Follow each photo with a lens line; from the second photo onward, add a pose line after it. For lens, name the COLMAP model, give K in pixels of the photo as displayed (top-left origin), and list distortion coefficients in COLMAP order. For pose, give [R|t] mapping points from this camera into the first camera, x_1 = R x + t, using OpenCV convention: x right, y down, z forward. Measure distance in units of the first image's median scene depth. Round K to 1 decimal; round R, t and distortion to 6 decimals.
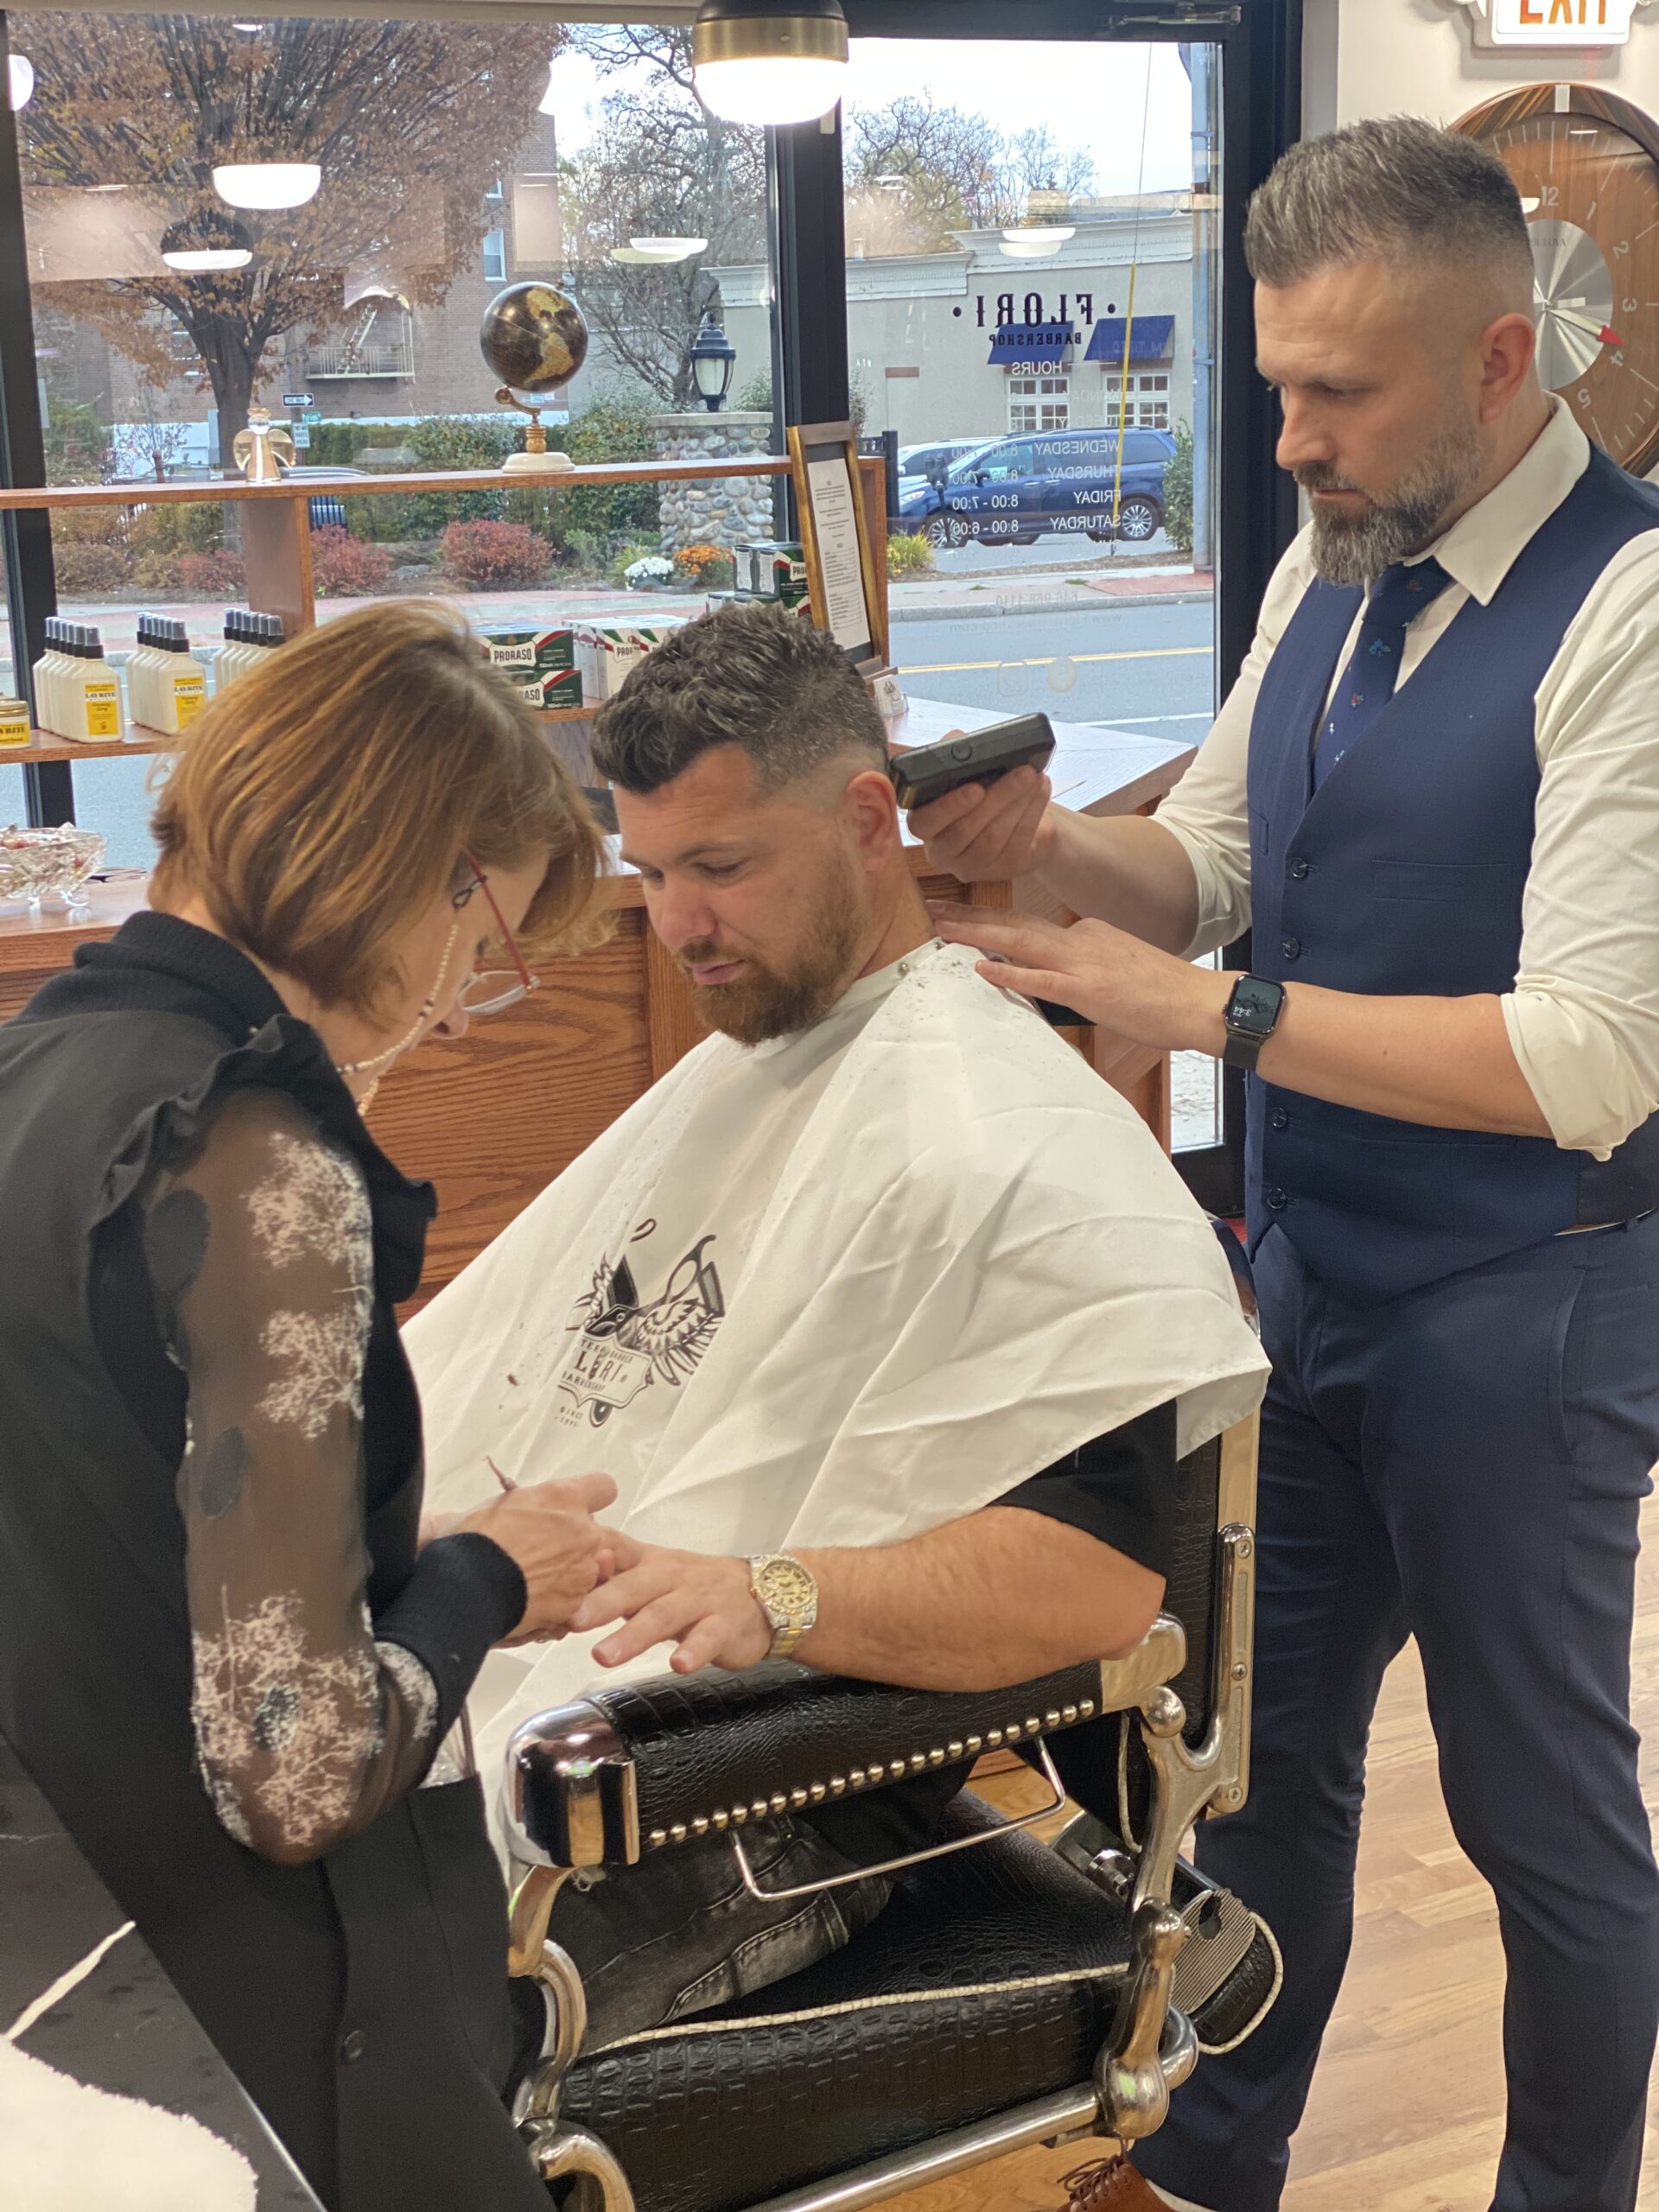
lens RADIAL K [[3327.7, 0, 829.5], [0, 3327.7, 1106.0], [0, 0, 1]] dist [0.260327, -0.034449]
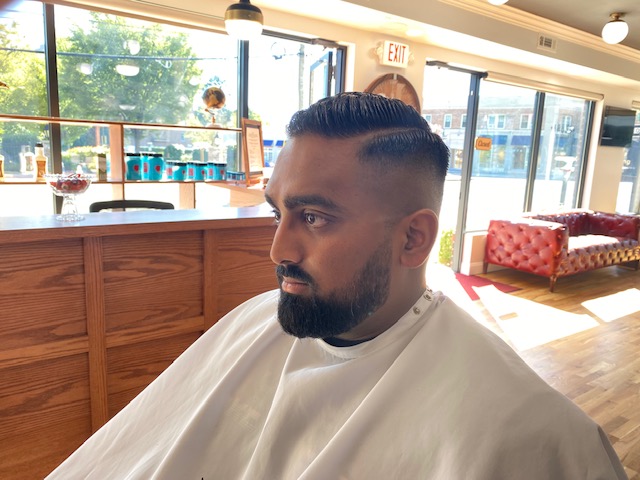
lens RADIAL K [[486.8, 0, 320.0], [0, 486.8, 240.0], [0, 0, 1]] dist [0.005981, 0.001615]
pose [[0.982988, 0.037154, 0.179871, -0.029198], [-0.031918, 0.998981, -0.031921, -0.036851], [-0.180874, 0.025637, 0.983172, 0.505513]]
